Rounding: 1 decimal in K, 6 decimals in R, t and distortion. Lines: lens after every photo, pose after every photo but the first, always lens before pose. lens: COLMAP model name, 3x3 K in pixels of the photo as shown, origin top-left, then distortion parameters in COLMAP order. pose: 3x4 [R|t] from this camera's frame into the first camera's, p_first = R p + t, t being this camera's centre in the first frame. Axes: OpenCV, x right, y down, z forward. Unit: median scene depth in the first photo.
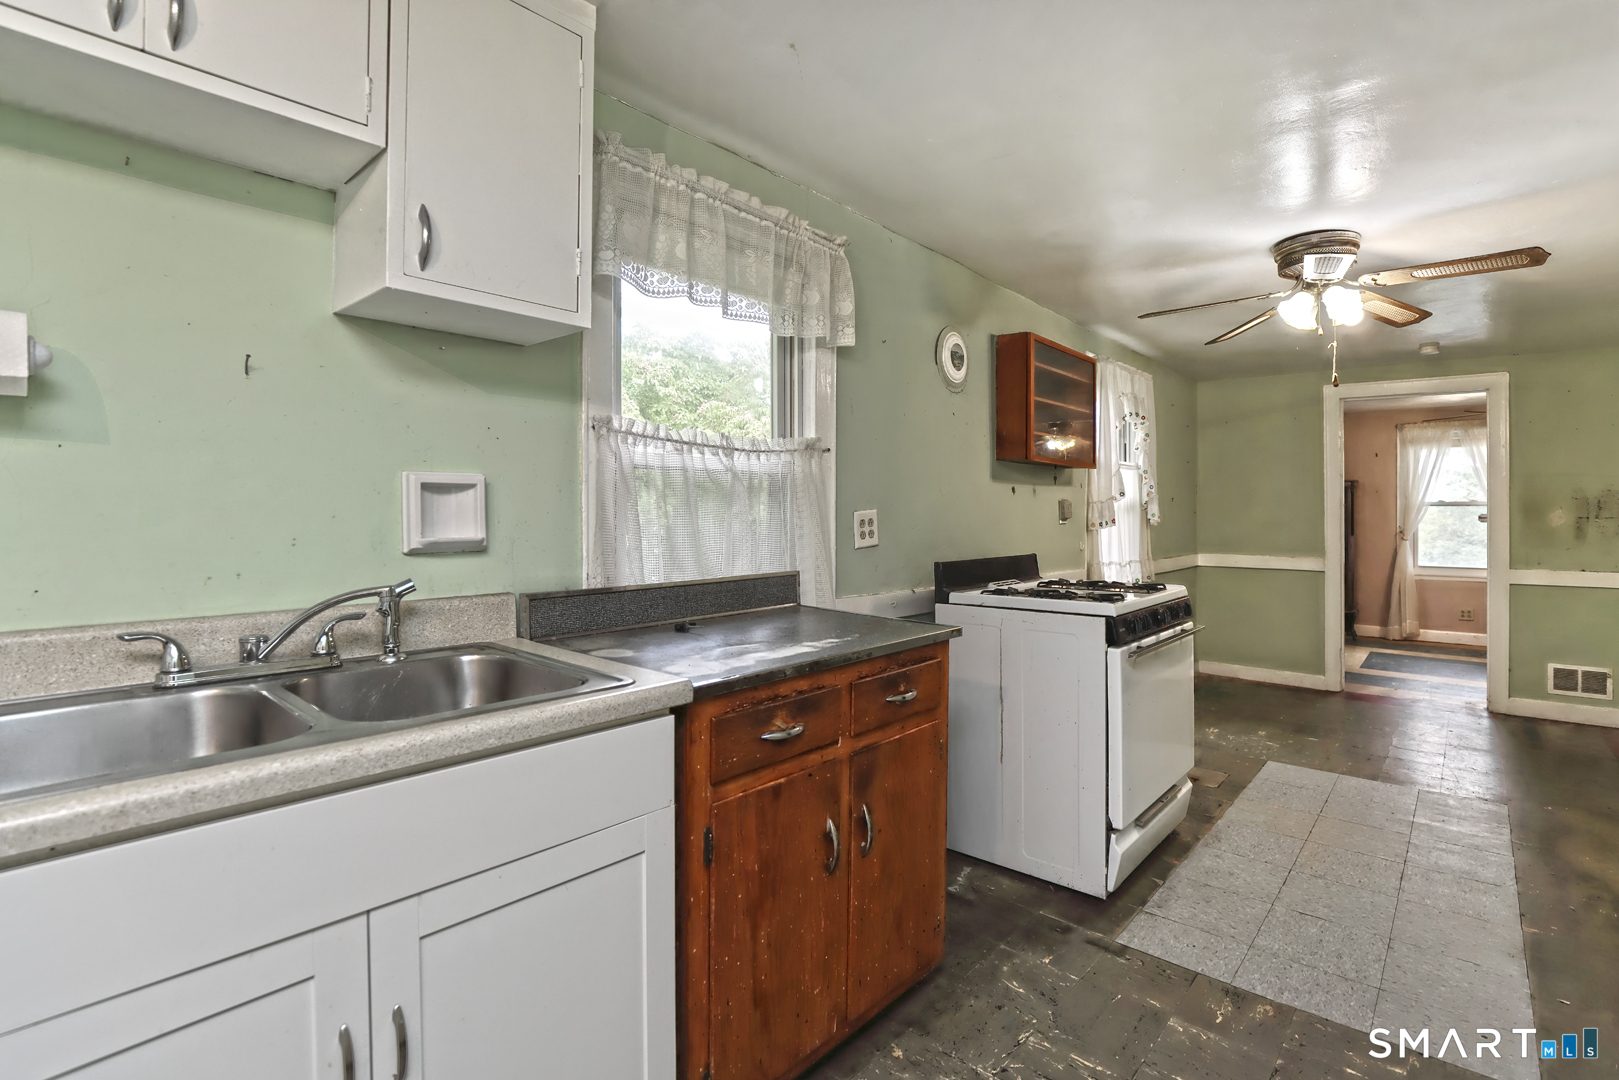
lens RADIAL K [[788.3, 0, 824.3], [0, 788.3, 505.5], [0, 0, 1]] dist [-0.018710, 0.000790]
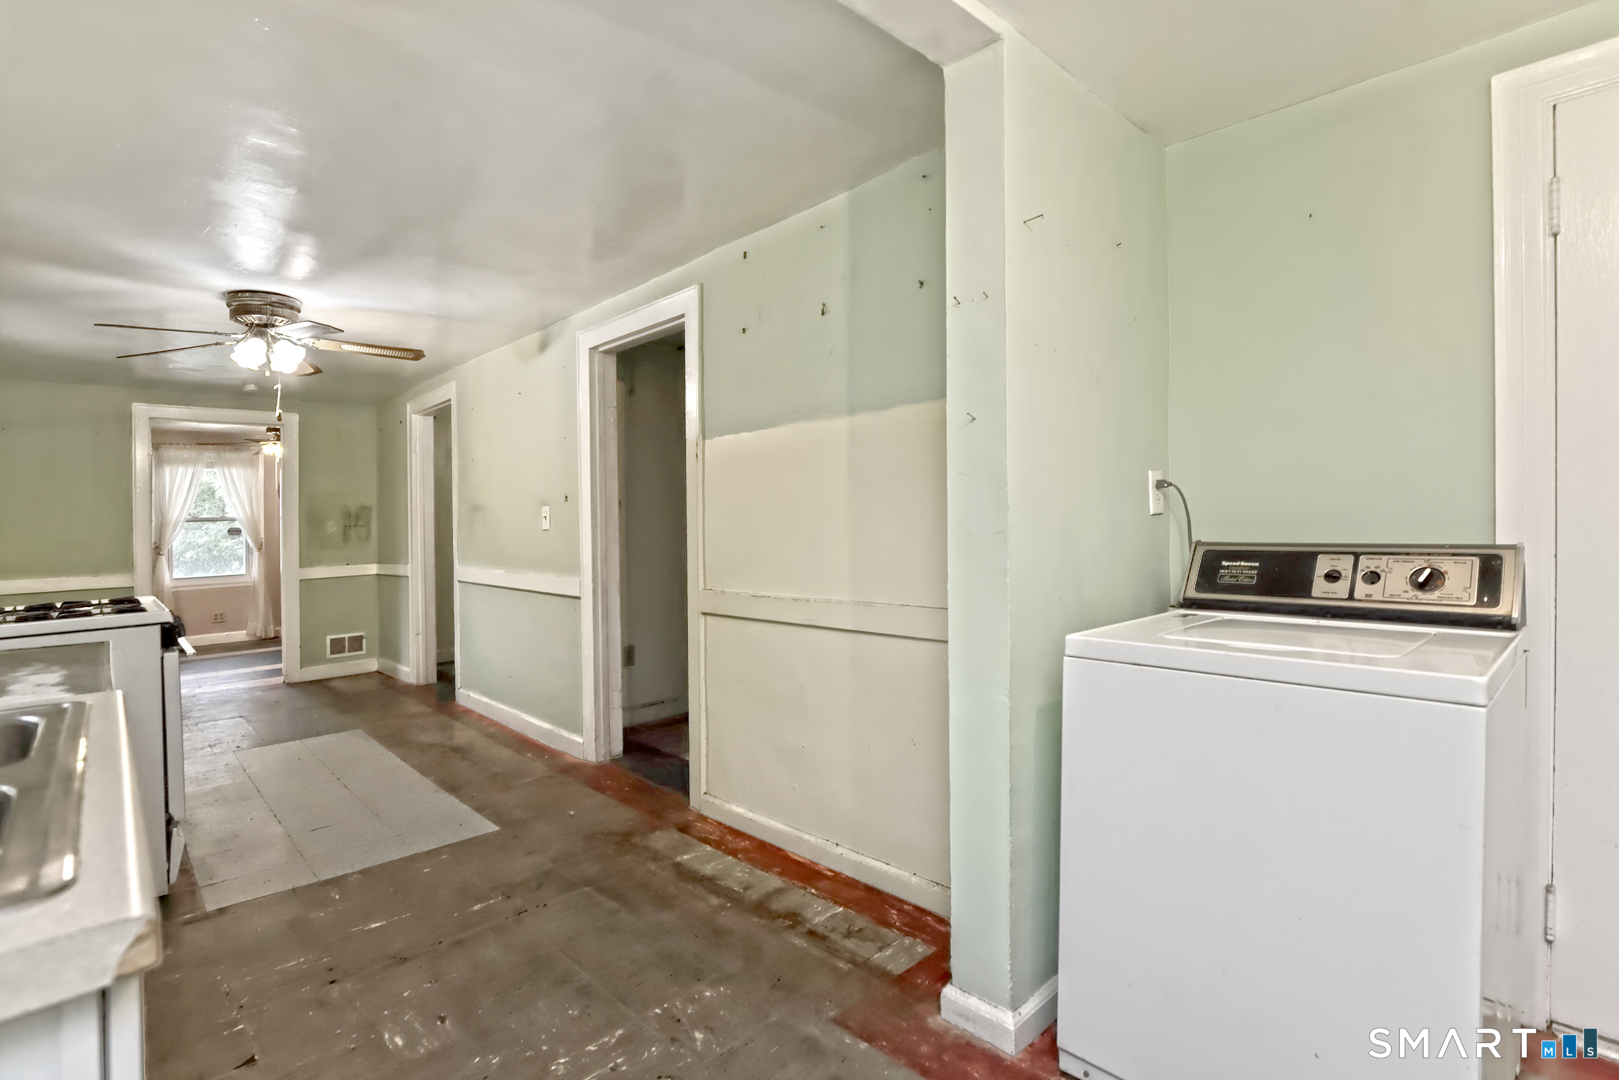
lens RADIAL K [[777.2, 0, 826.5], [0, 777.2, 502.3], [0, 0, 1]] dist [-0.030150, 0.009471]
pose [[0.102475, 0.010202, 0.994683, -0.486885], [0.019189, 0.999741, -0.012231, 0.010991], [-0.994550, 0.020341, 0.102253, 0.011367]]
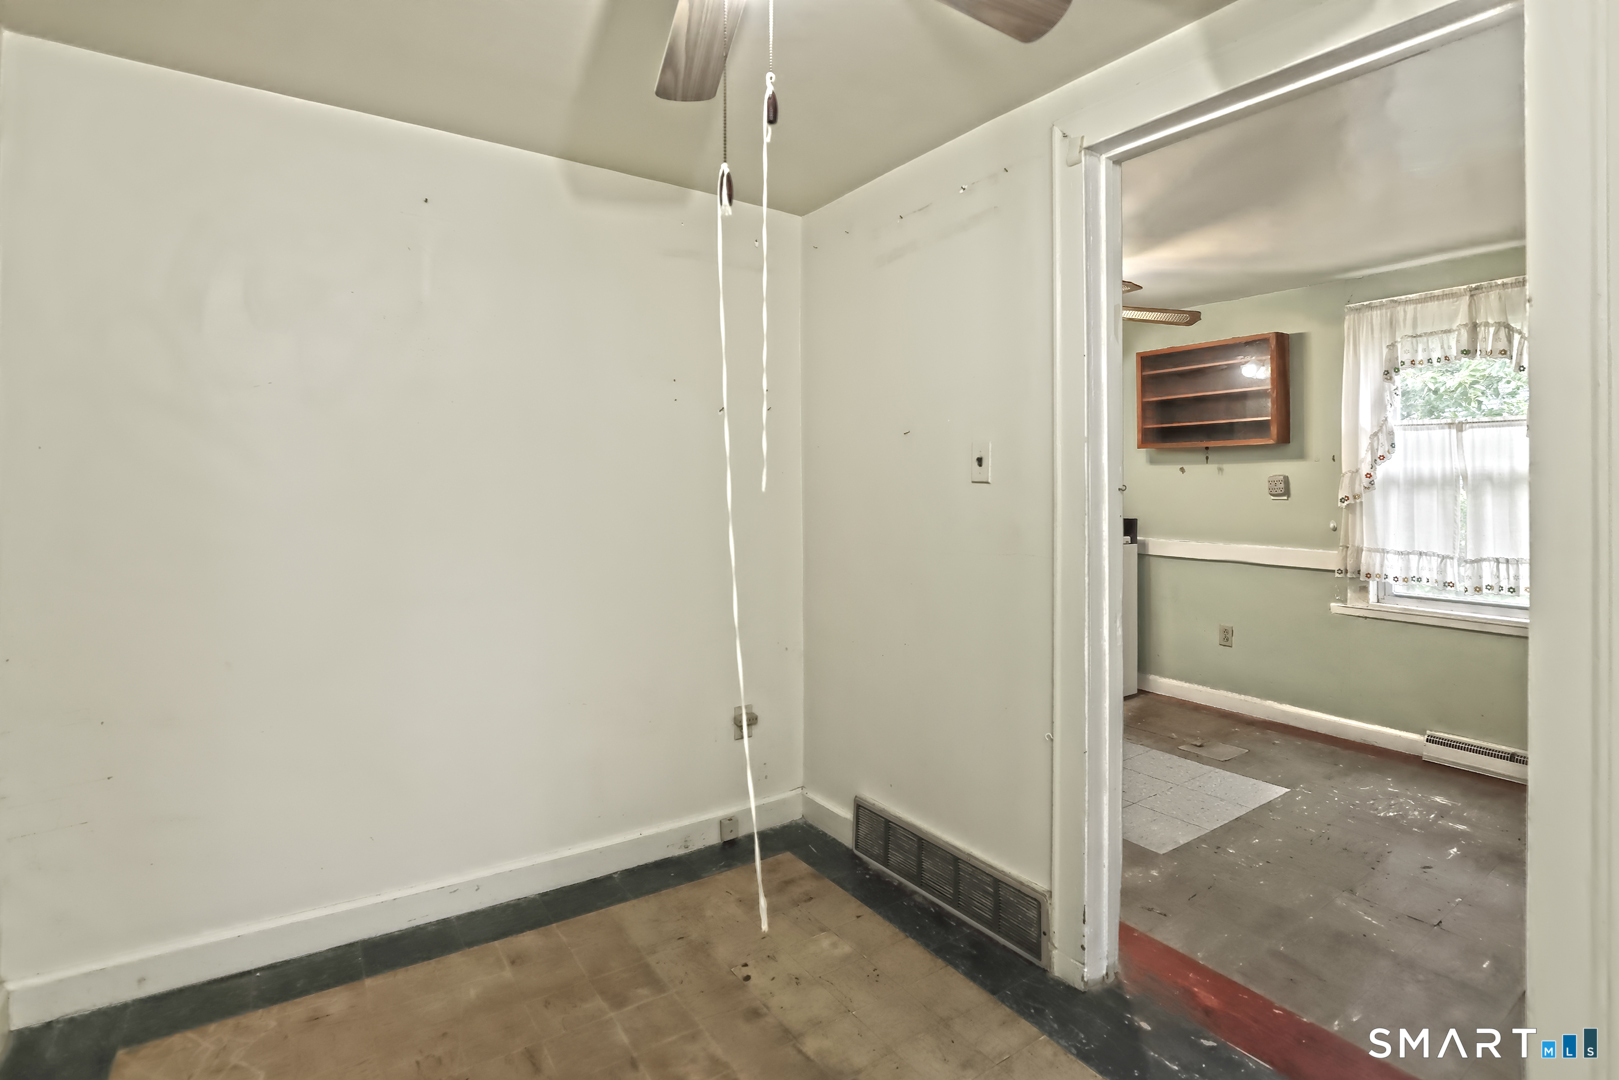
lens RADIAL K [[777.2, 0, 826.5], [0, 777.2, 502.3], [0, 0, 1]] dist [-0.030150, 0.009471]
pose [[-0.246222, 0.015996, -0.969082, 2.028962], [0.005761, 0.999870, 0.015040, 0.013015], [0.969196, -0.001880, -0.246282, 1.004806]]
